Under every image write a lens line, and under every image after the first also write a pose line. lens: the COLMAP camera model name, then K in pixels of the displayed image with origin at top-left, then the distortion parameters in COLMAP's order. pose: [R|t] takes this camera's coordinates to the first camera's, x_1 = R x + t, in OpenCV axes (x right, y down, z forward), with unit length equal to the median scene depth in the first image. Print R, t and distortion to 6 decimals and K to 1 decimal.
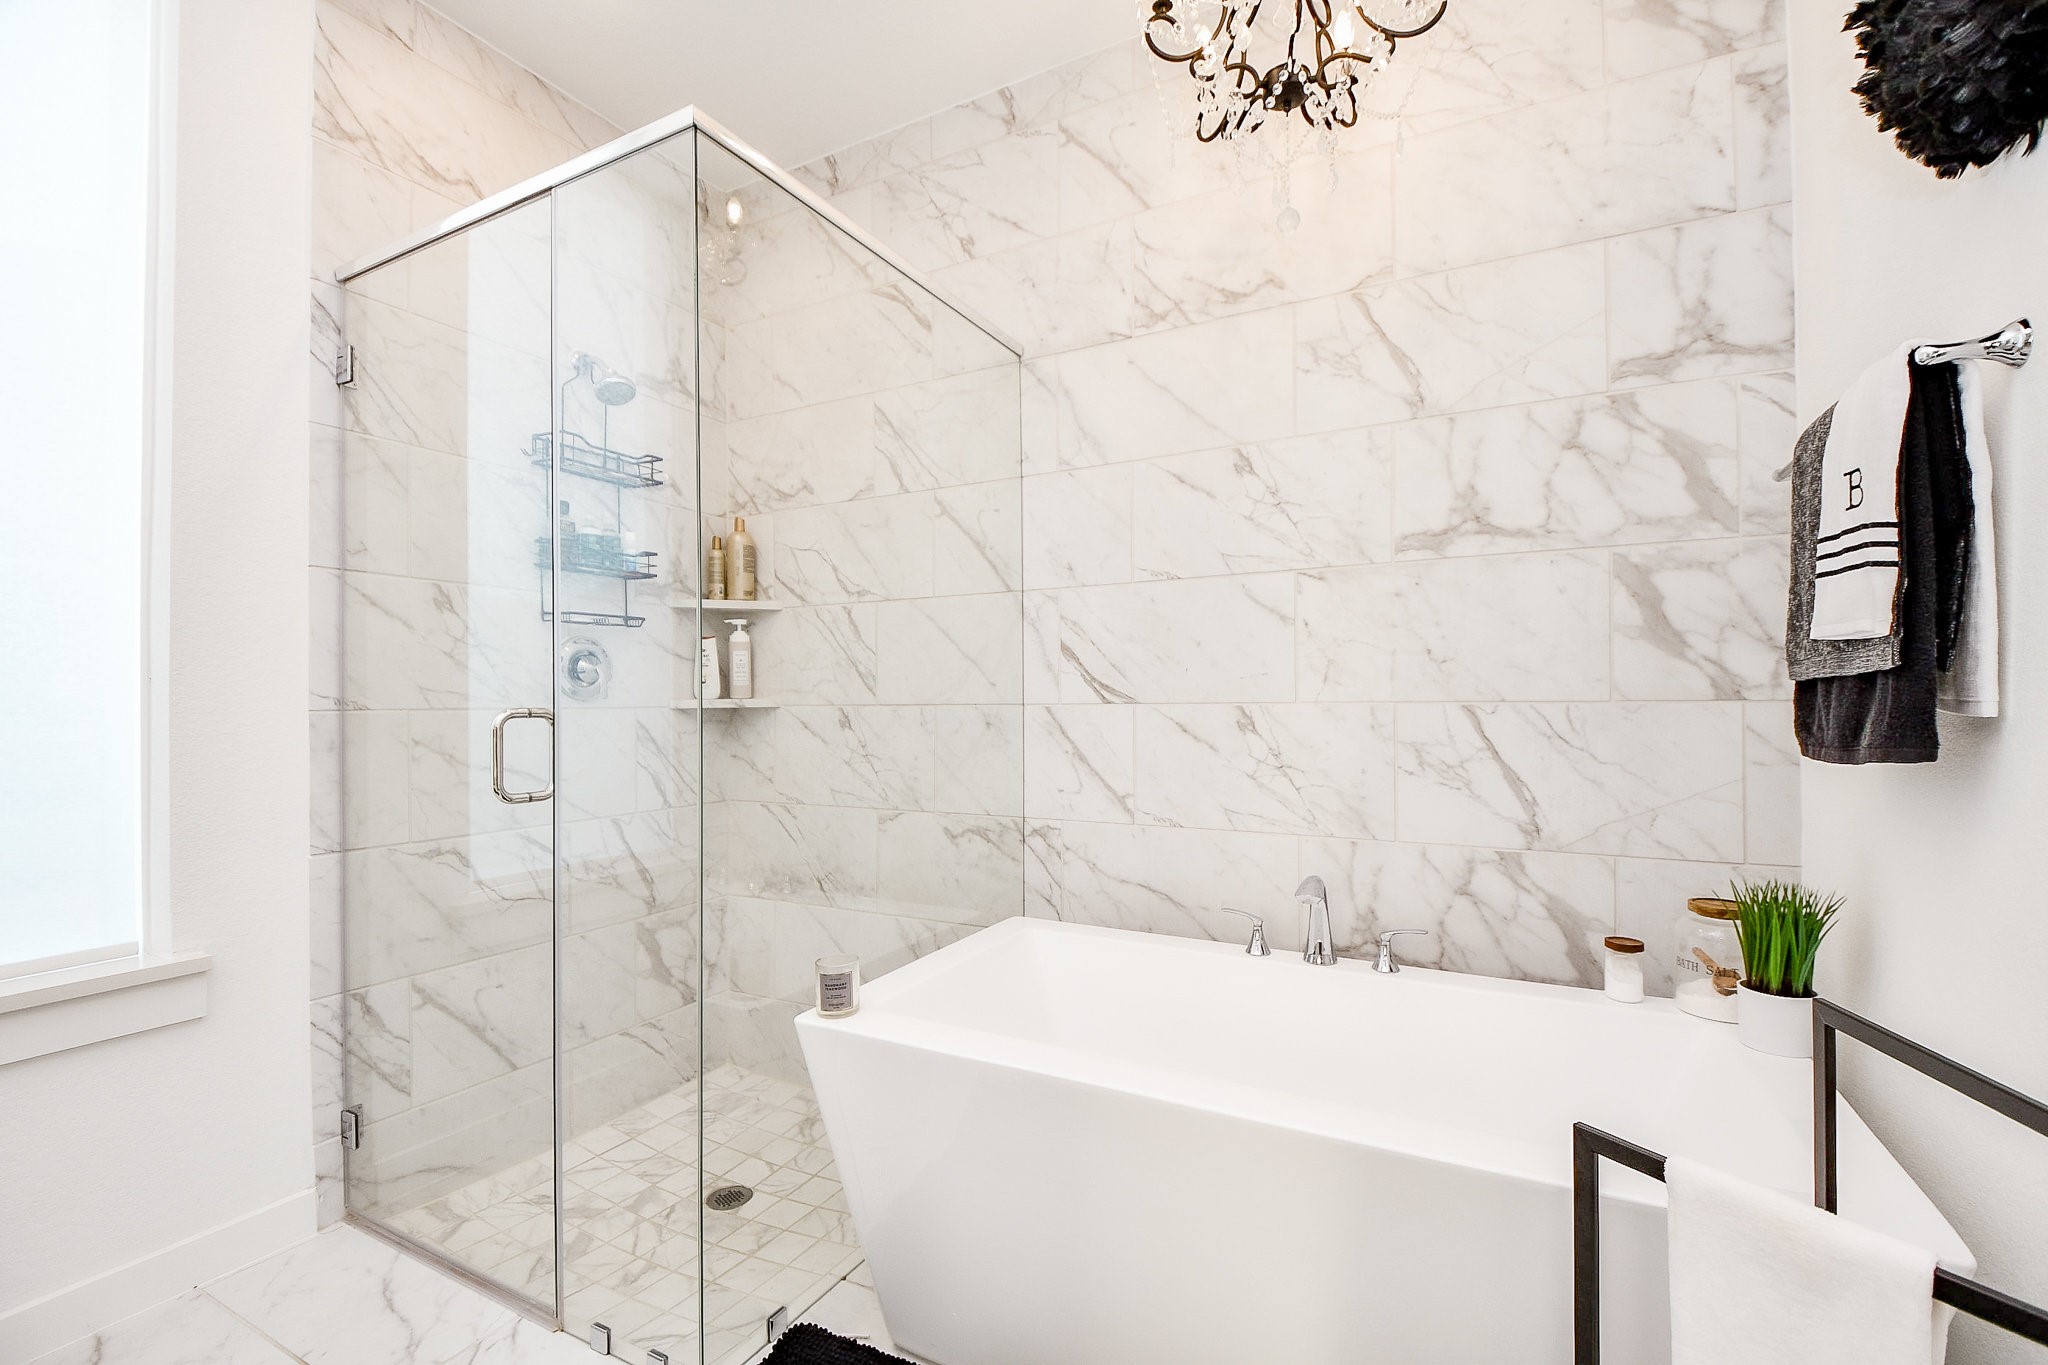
lens RADIAL K [[892.5, 0, 1028.8], [0, 892.5, 698.7], [0, 0, 1]] dist [0.021704, -0.023619]
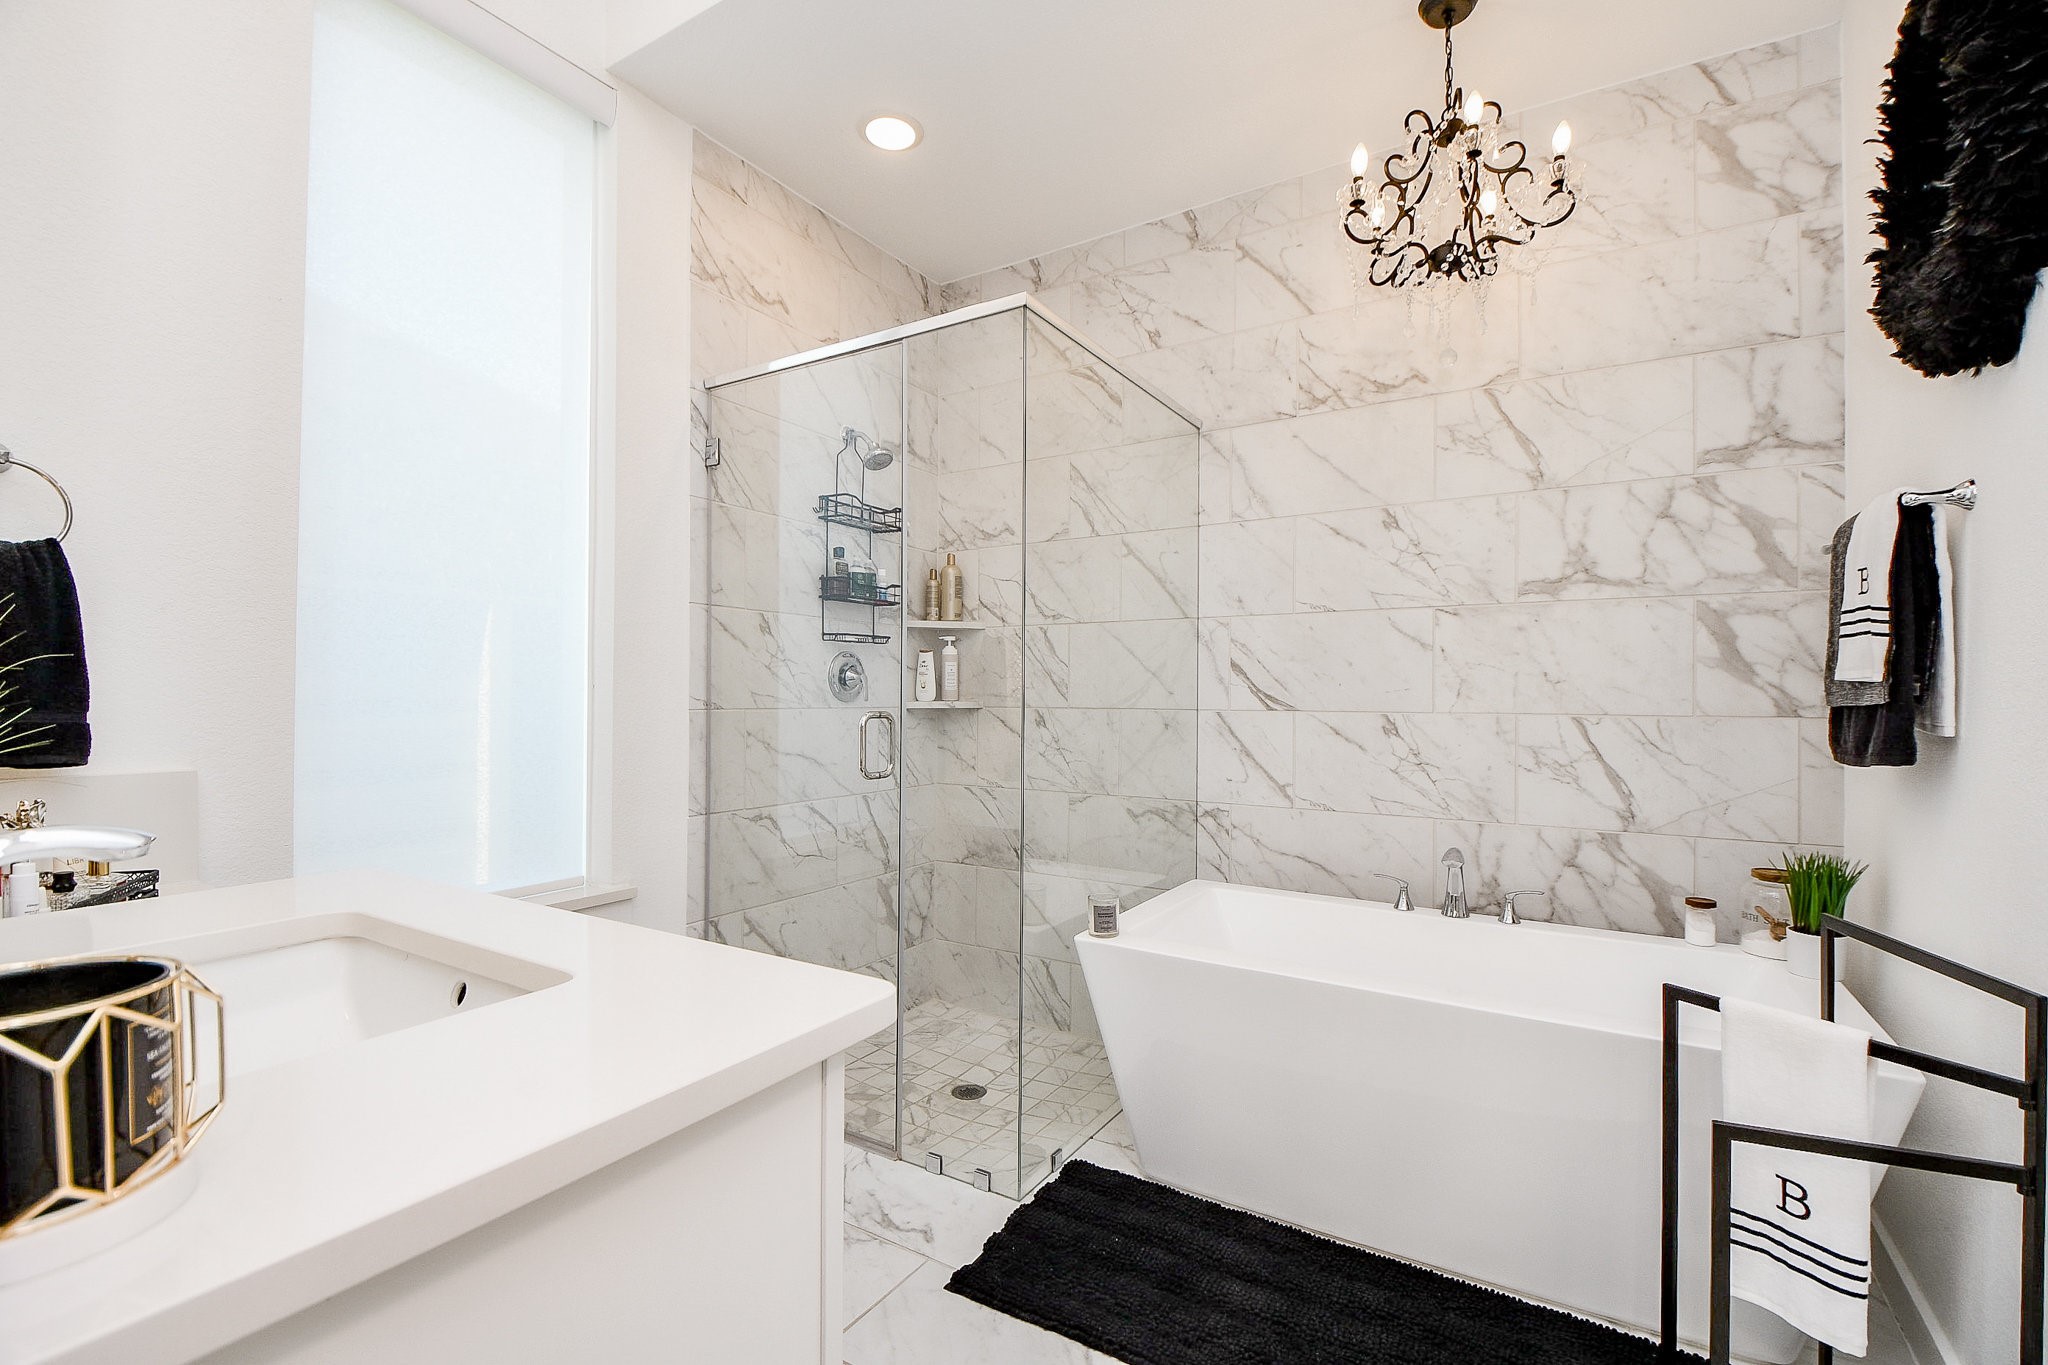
lens RADIAL K [[897.2, 0, 1028.1], [0, 897.2, 695.5], [0, 0, 1]] dist [0.020498, -0.023638]
pose [[0.997951, 0.012065, -0.062839, -0.199075], [-0.011936, 0.999926, 0.002431, -0.016879], [0.062864, -0.001676, 0.998021, -0.311929]]
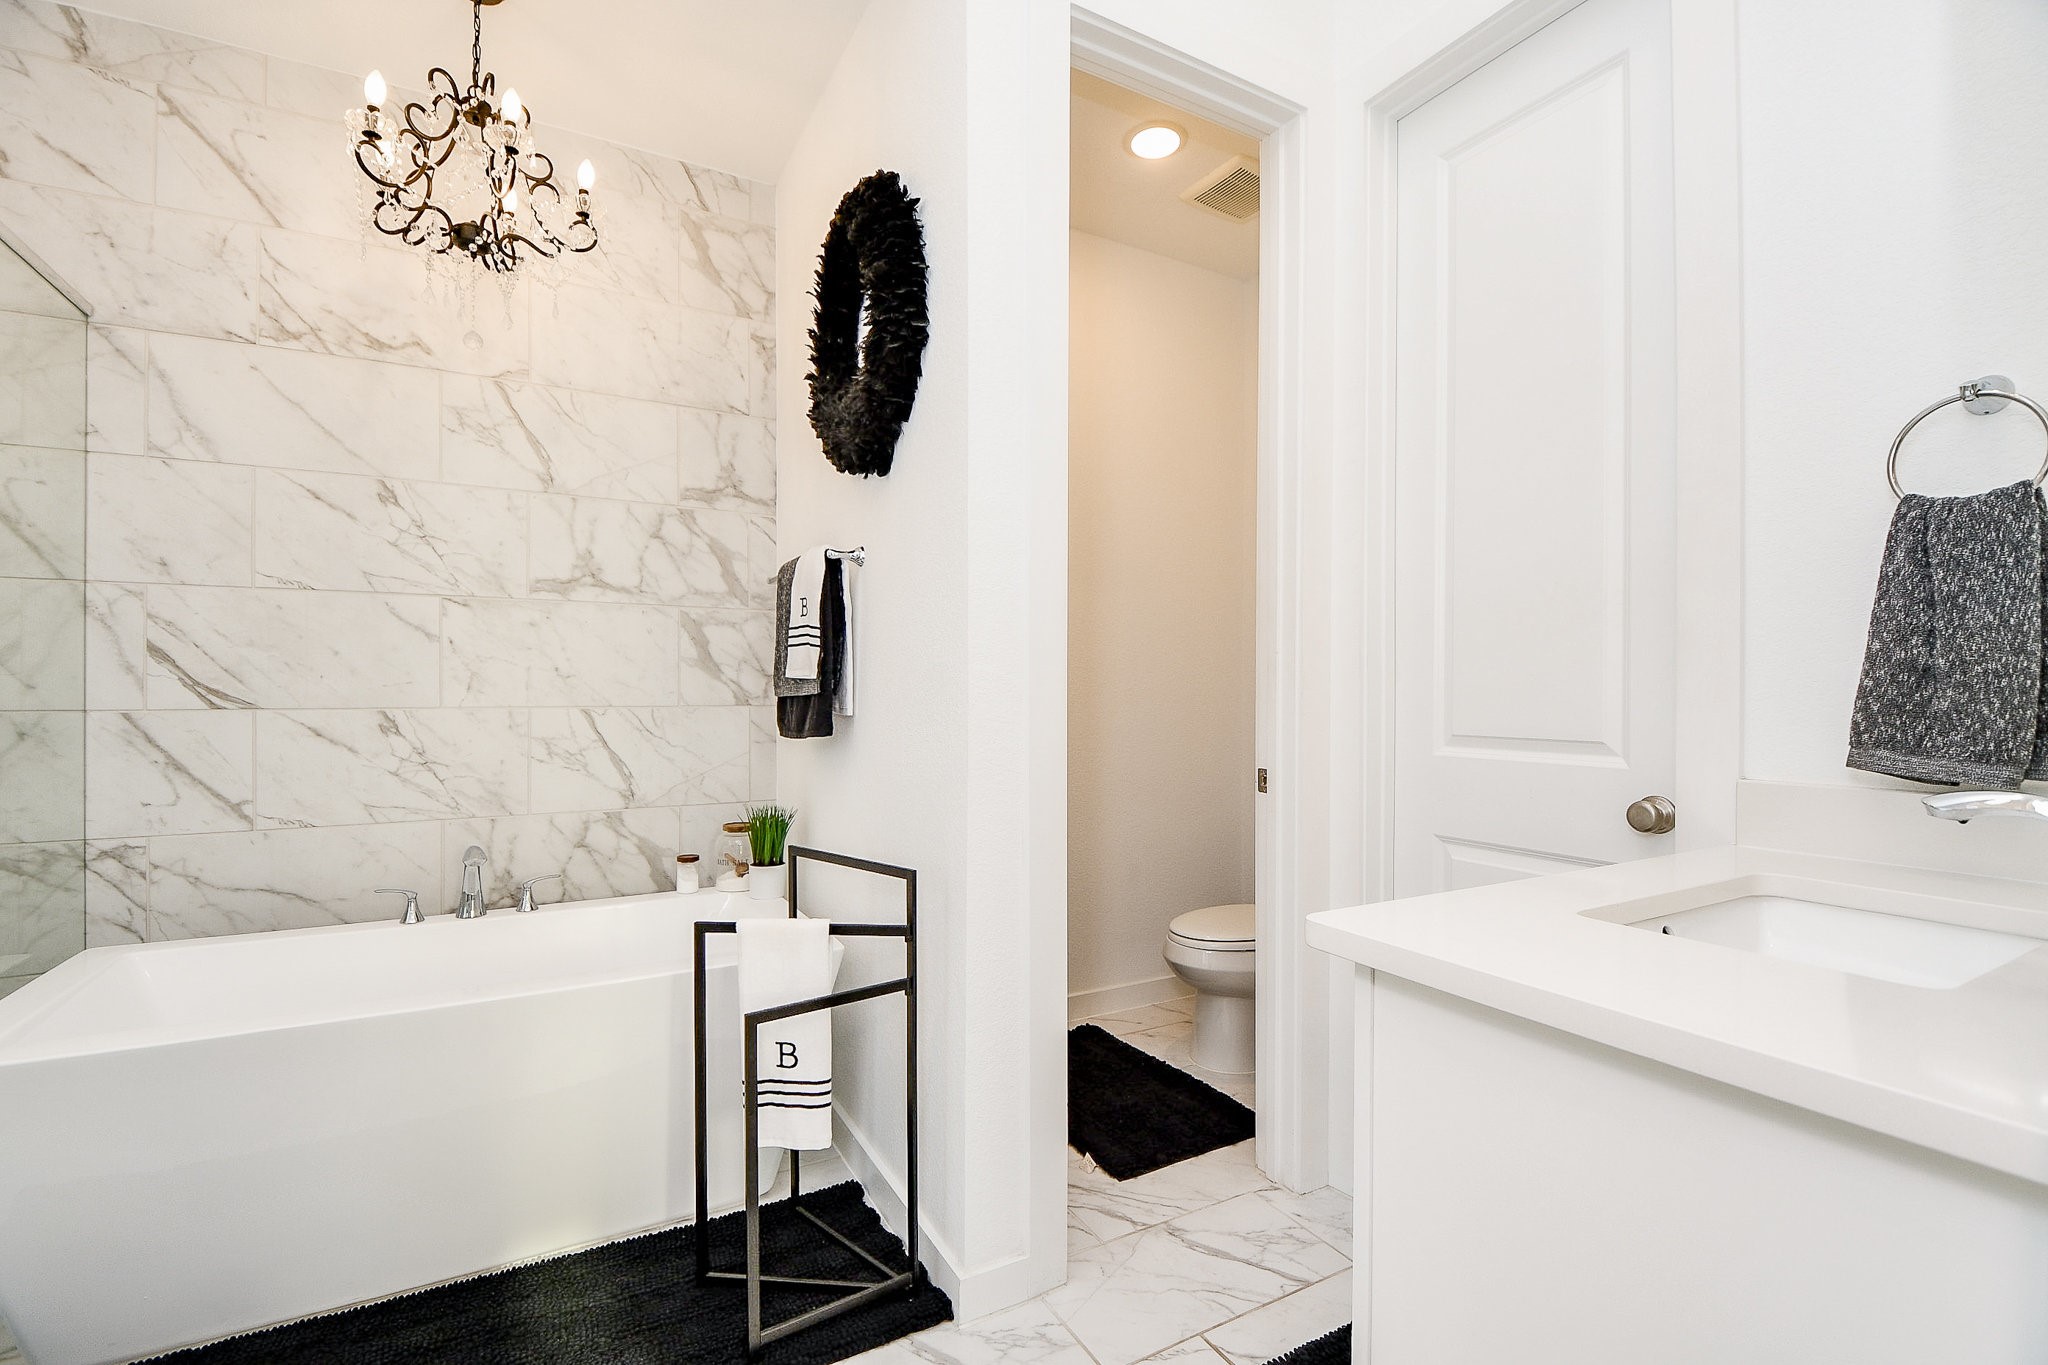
lens RADIAL K [[905.6, 0, 1030.7], [0, 905.6, 695.1], [0, 0, 1]] dist [0.022214, -0.023335]
pose [[0.532358, 0.004774, 0.846506, -0.321002], [-0.004832, 0.999985, -0.002600, -0.013625], [-0.846506, -0.002706, 0.532373, -0.316366]]
